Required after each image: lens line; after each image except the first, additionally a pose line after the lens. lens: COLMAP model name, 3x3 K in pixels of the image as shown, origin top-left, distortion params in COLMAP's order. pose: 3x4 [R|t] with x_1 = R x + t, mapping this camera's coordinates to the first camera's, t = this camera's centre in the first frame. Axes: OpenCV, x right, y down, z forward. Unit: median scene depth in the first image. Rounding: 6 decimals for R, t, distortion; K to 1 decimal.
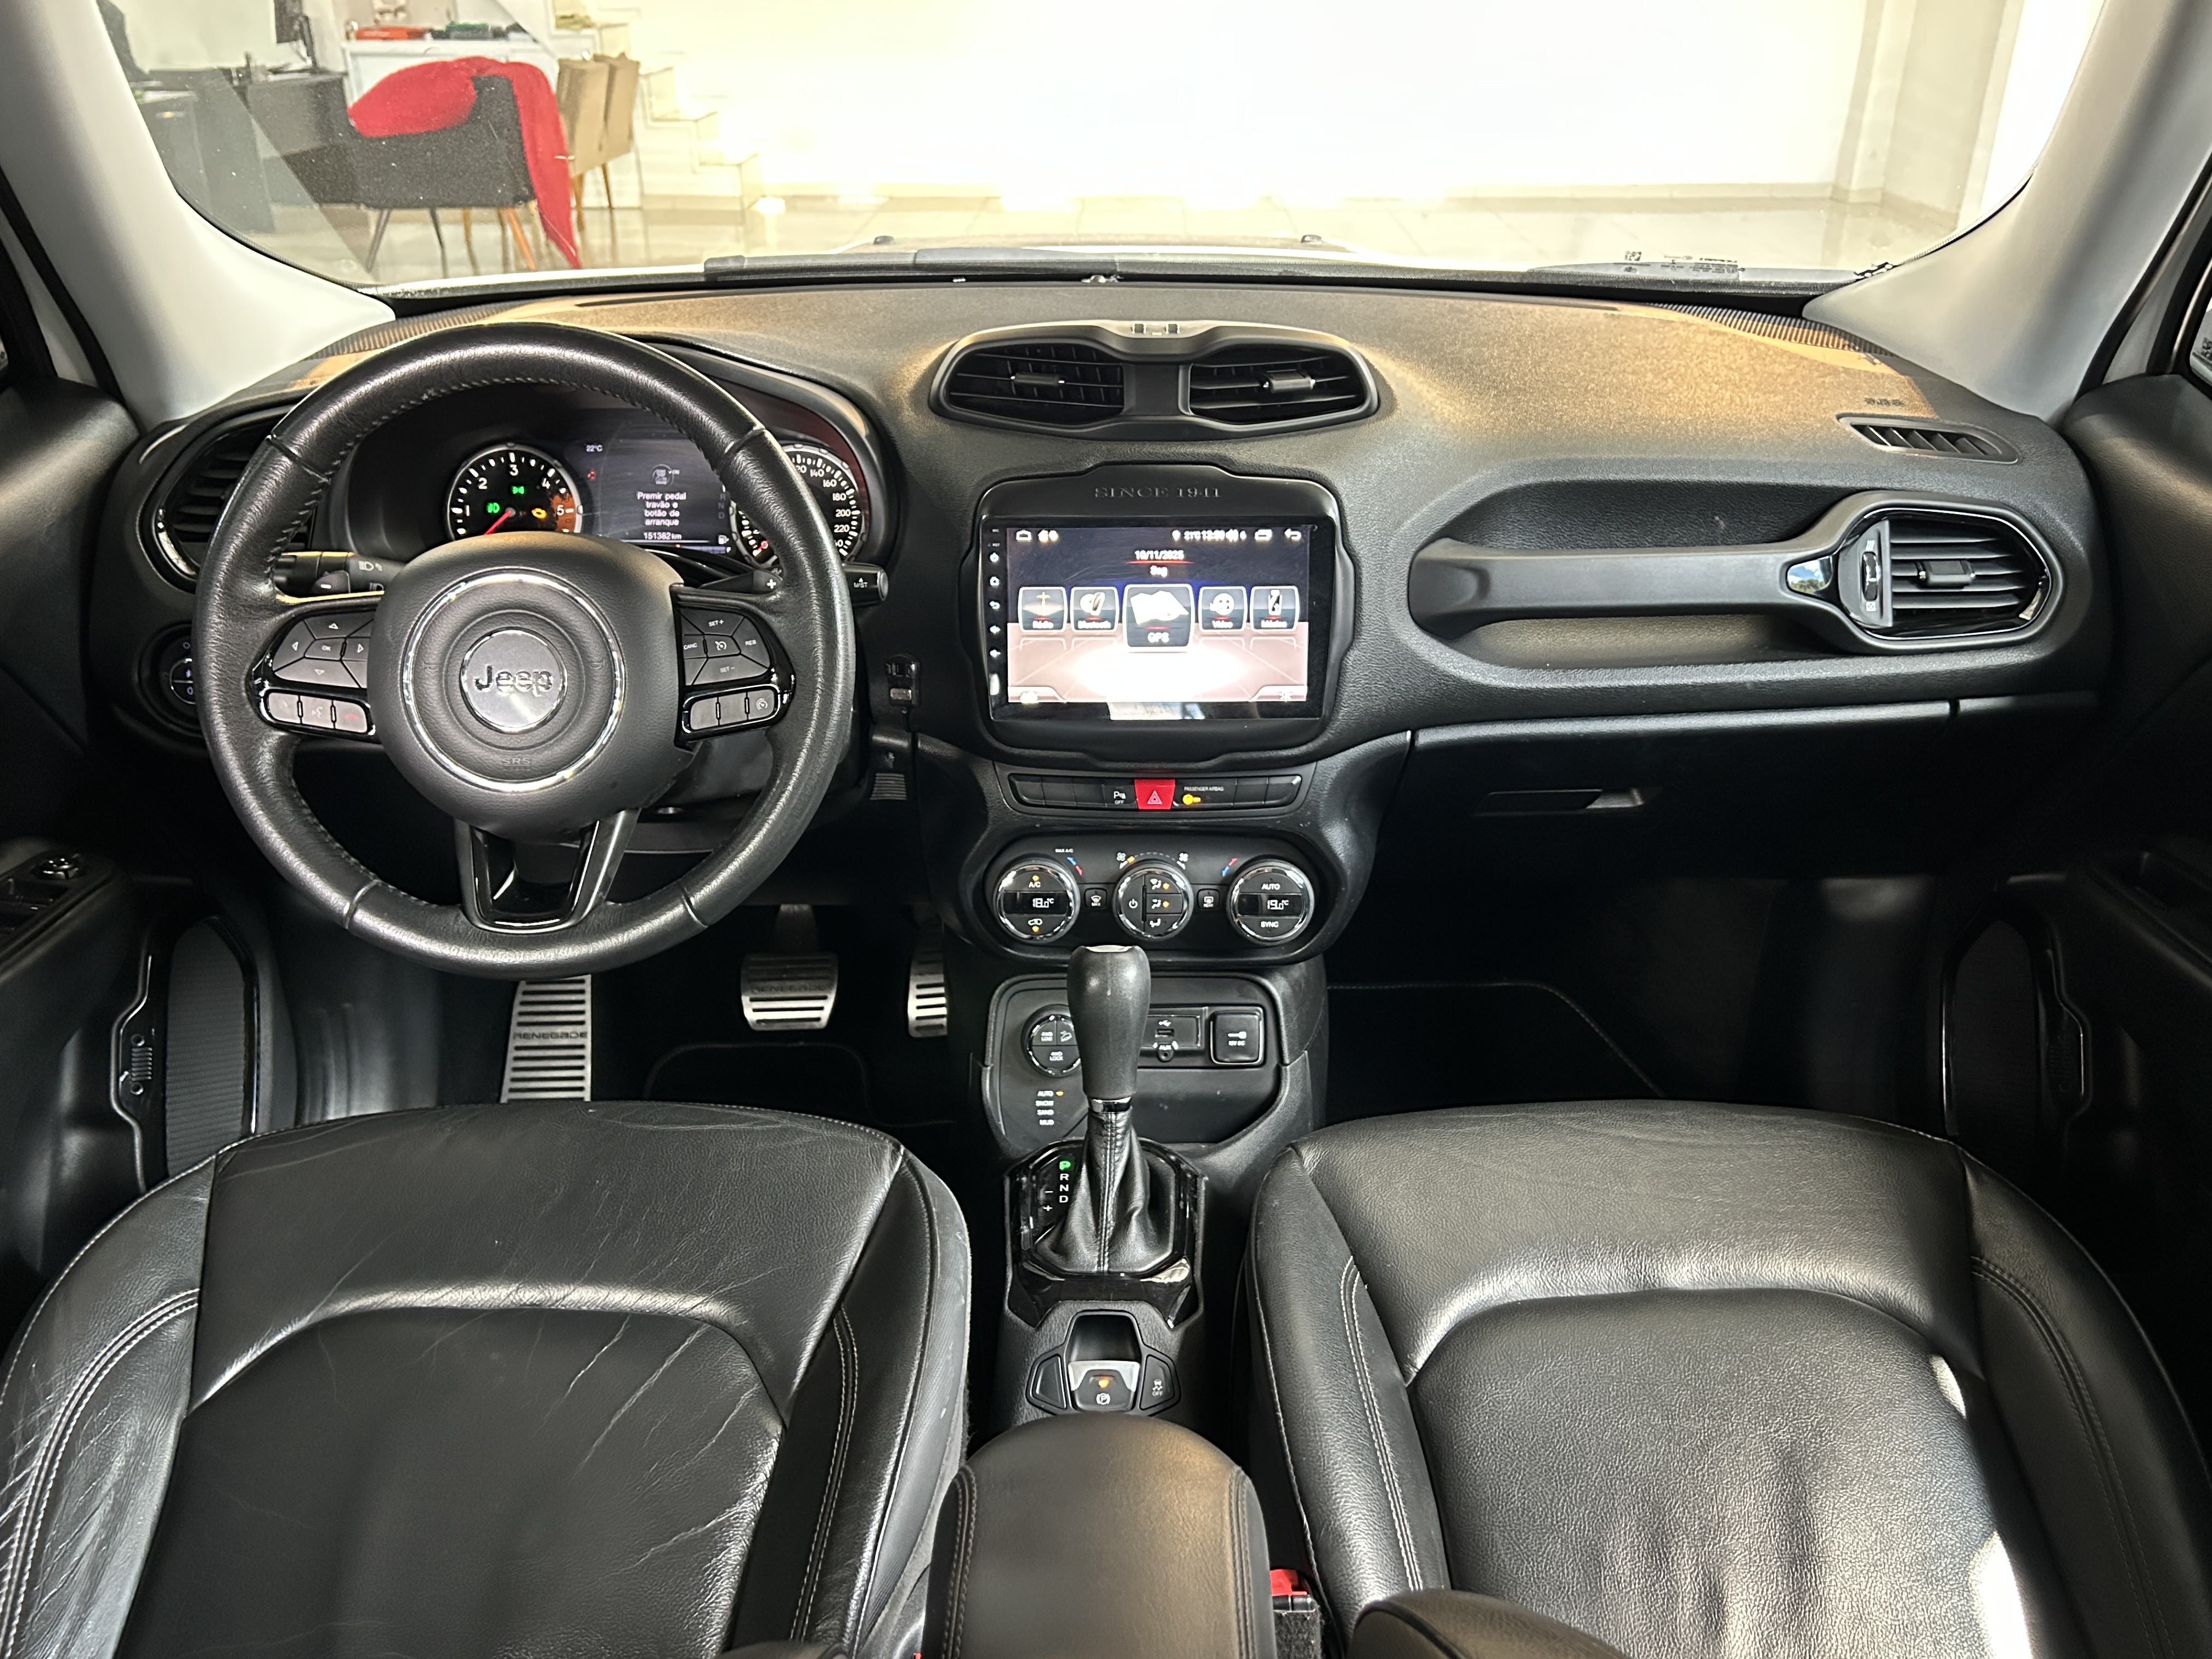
lens RADIAL K [[1753.9, 0, 1106.0], [0, 1753.9, 829.5], [0, 0, 1]] dist [0.166154, -0.331840]
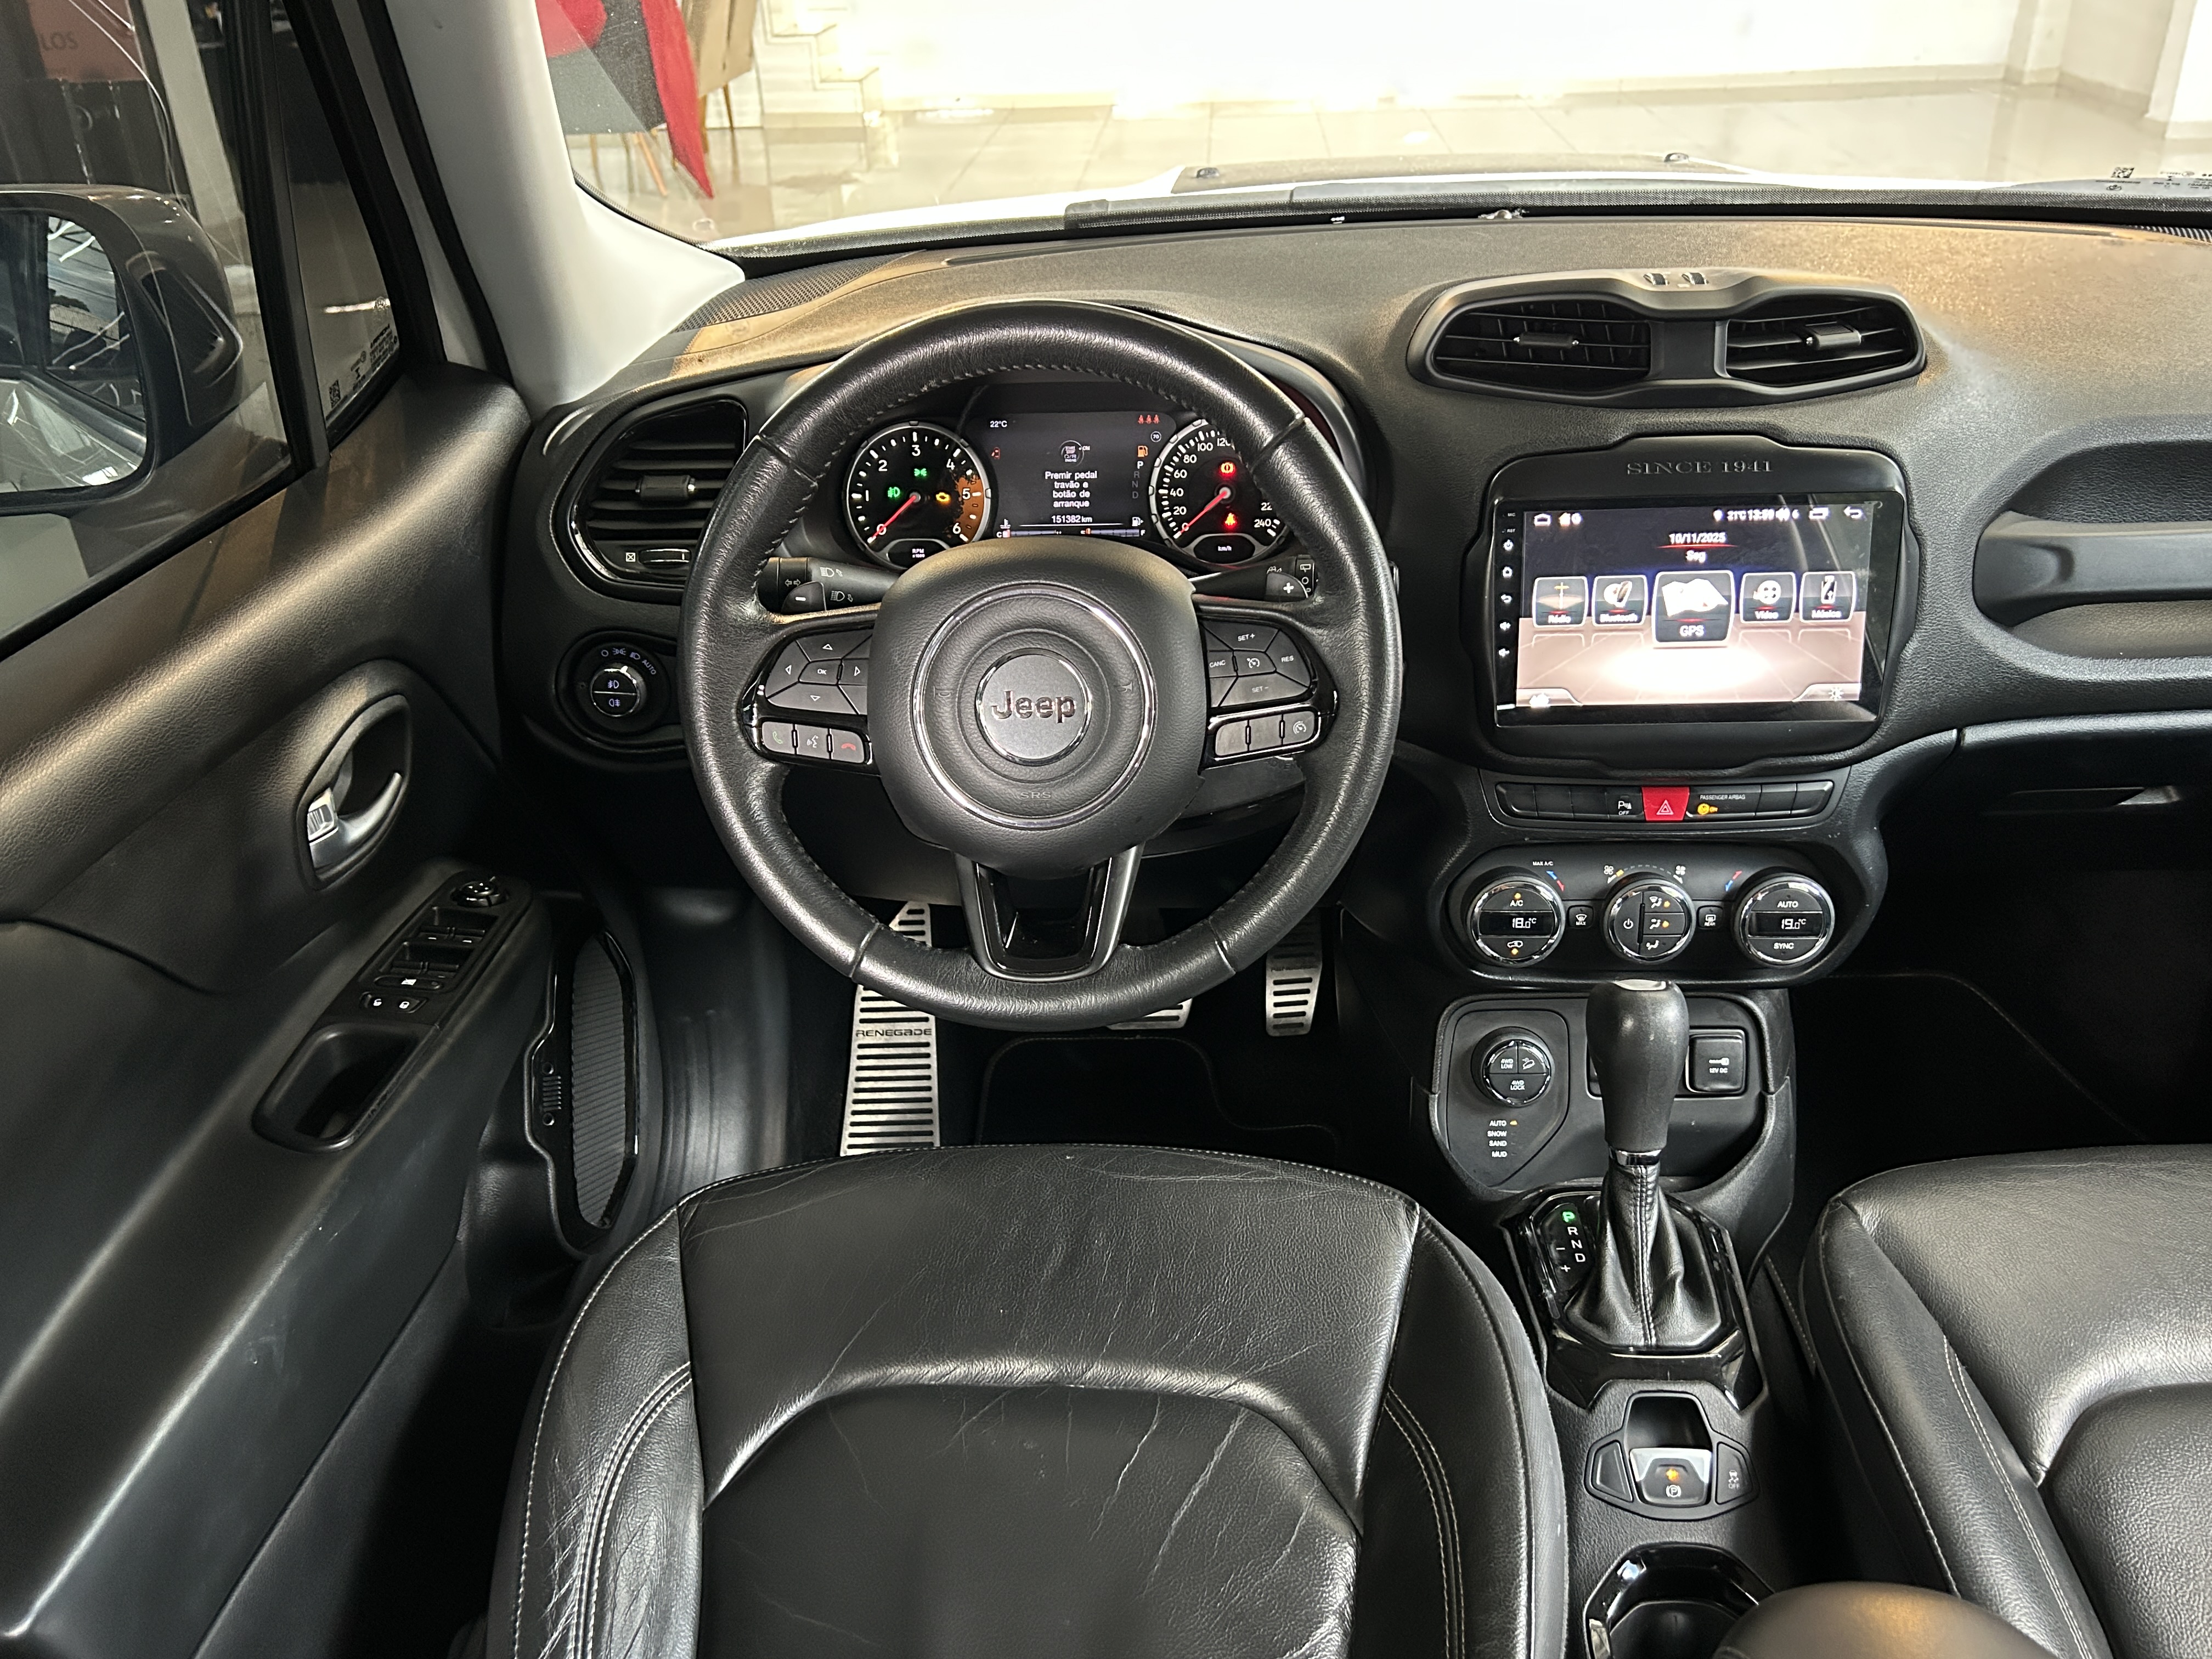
lens RADIAL K [[1765.9, 0, 1106.0], [0, 1765.9, 829.5], [0, 0, 1]] dist [0.076002, -0.097196]
pose [[0.998699, -0.008357, -0.050307, -0.215492], [0.010738, 0.998825, 0.047259, -0.054250], [0.049853, -0.047738, 0.997615, 0.088747]]
